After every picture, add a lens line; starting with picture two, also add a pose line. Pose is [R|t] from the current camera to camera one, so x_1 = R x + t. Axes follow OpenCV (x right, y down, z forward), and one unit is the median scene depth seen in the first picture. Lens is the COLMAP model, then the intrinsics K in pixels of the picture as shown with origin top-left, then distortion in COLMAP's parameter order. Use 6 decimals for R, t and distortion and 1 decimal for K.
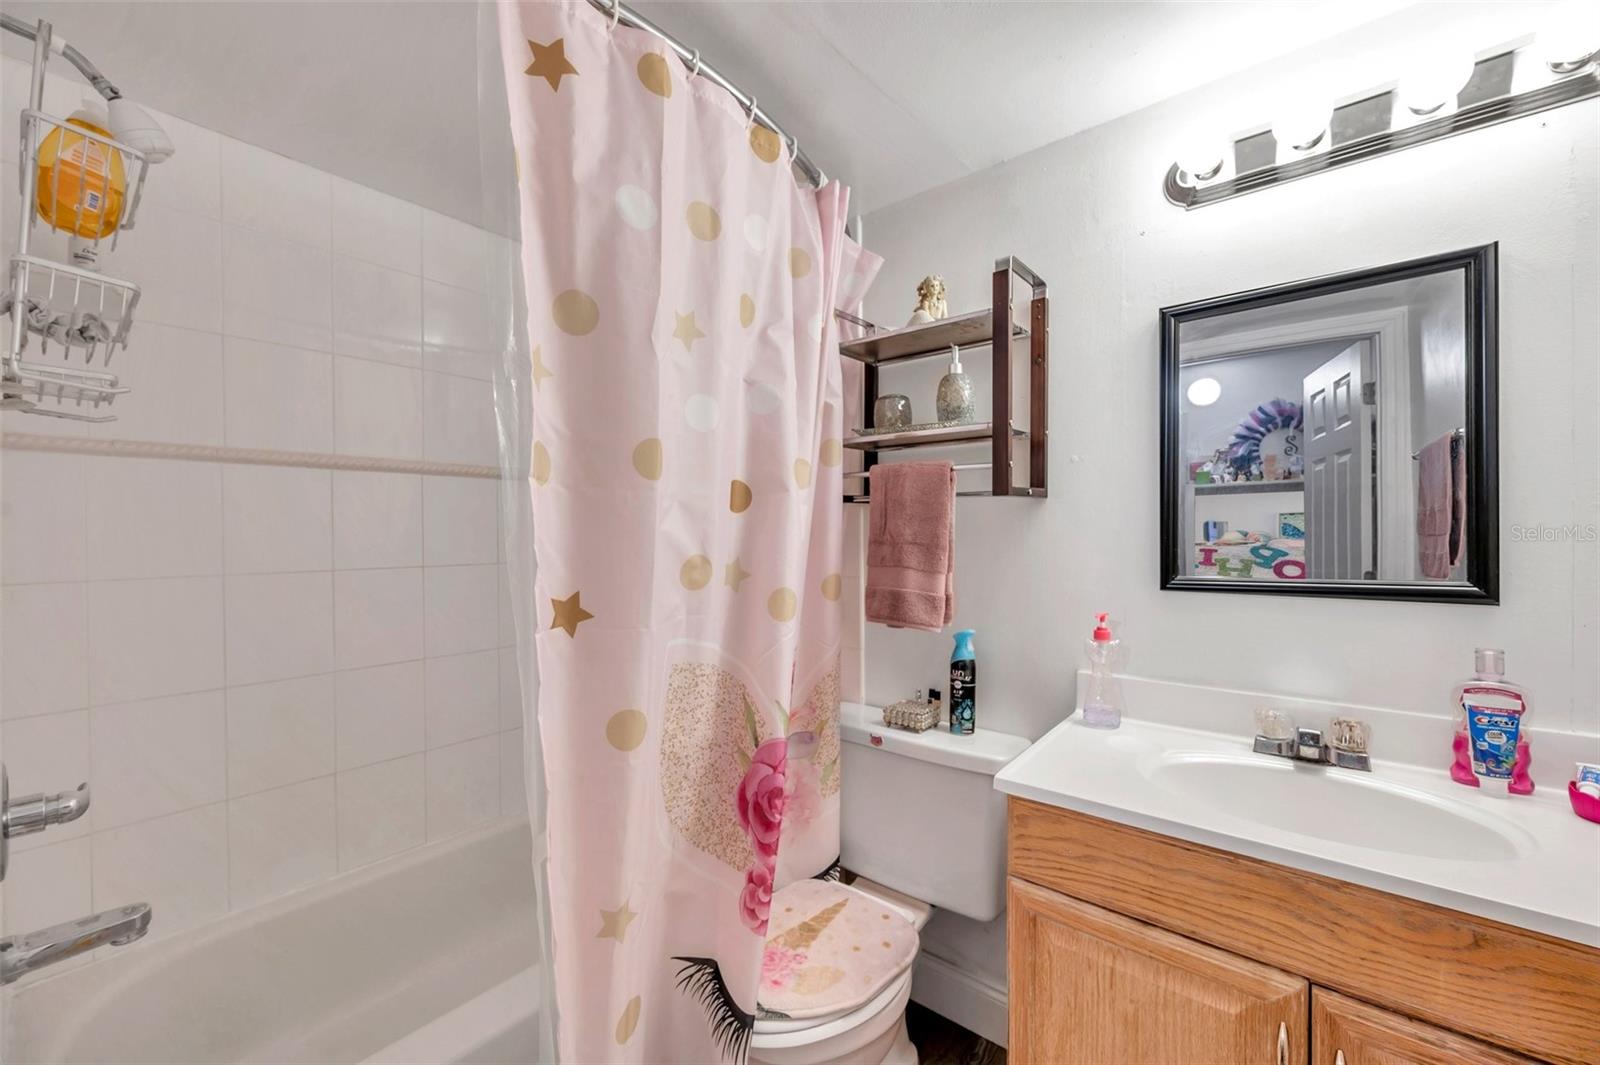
lens RADIAL K [[635.7, 0, 798.1], [0, 635.7, 534.7], [0, 0, 1]] dist [-0.000813, -0.000127]
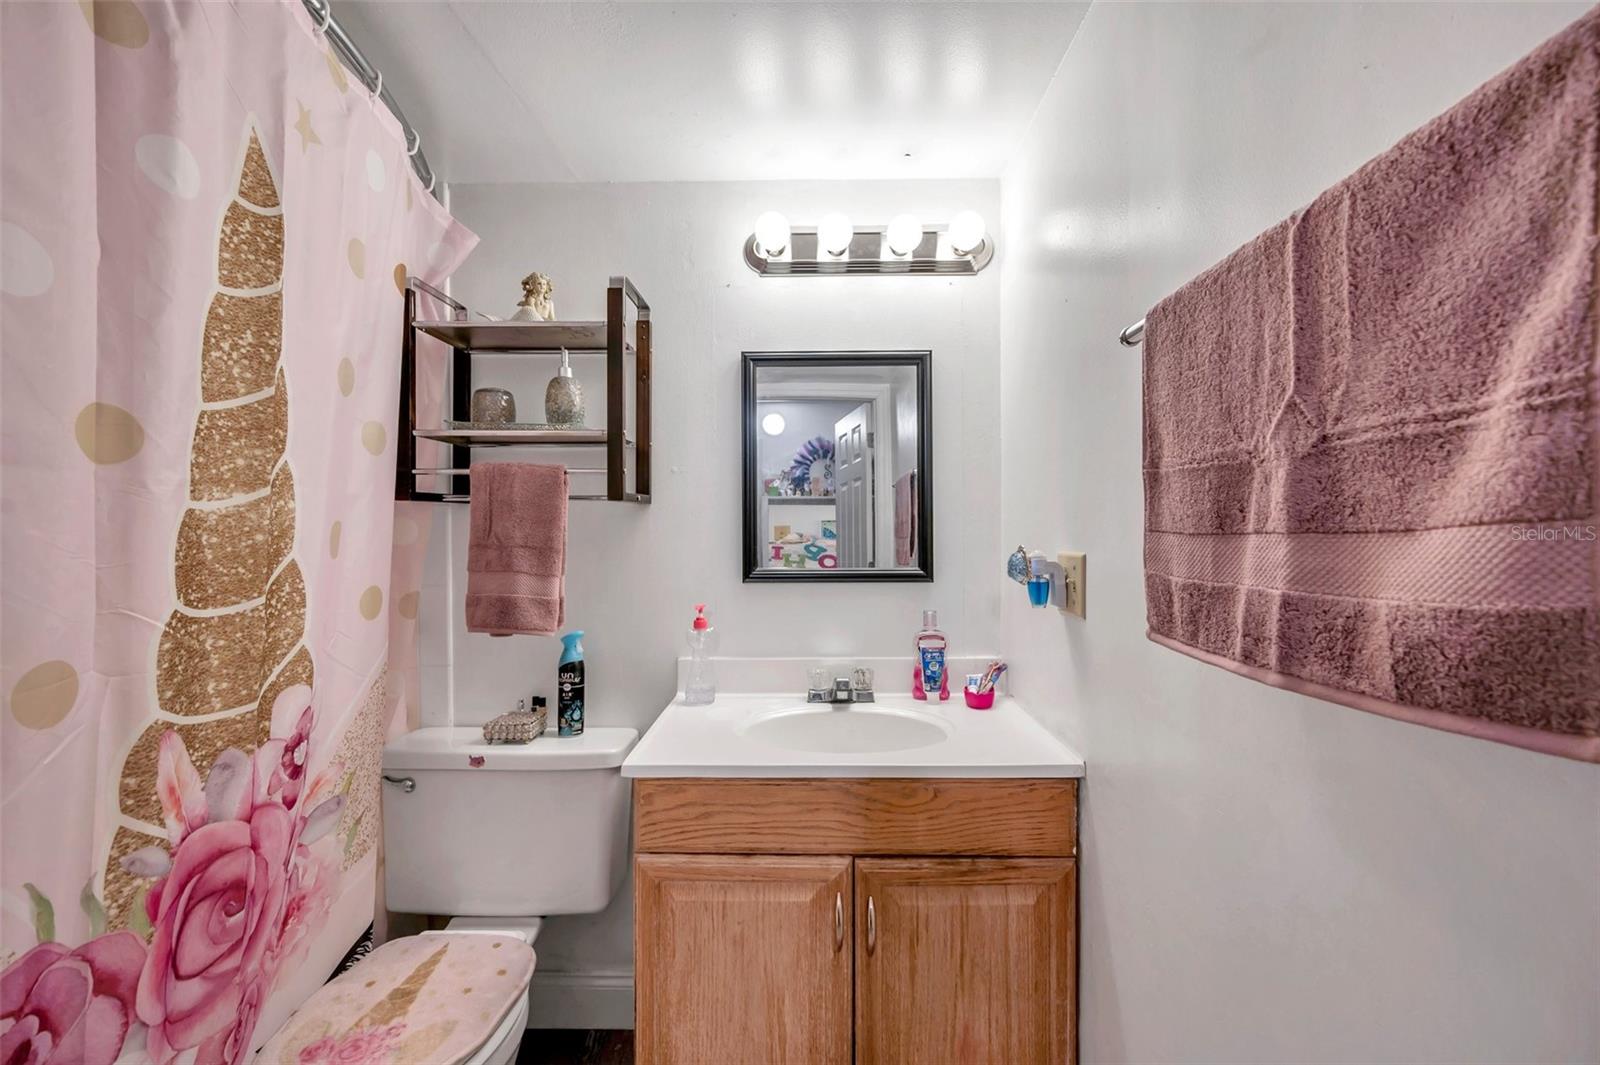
lens RADIAL K [[635.7, 0, 800.4], [0, 635.7, 532.7], [0, 0, 1]] dist [-0.000813, -0.000127]
pose [[0.779472, 0.004550, 0.626420, -0.110897], [0.001125, 0.999962, -0.008663, 0.001909], [-0.626436, 0.007457, 0.779437, -0.016249]]
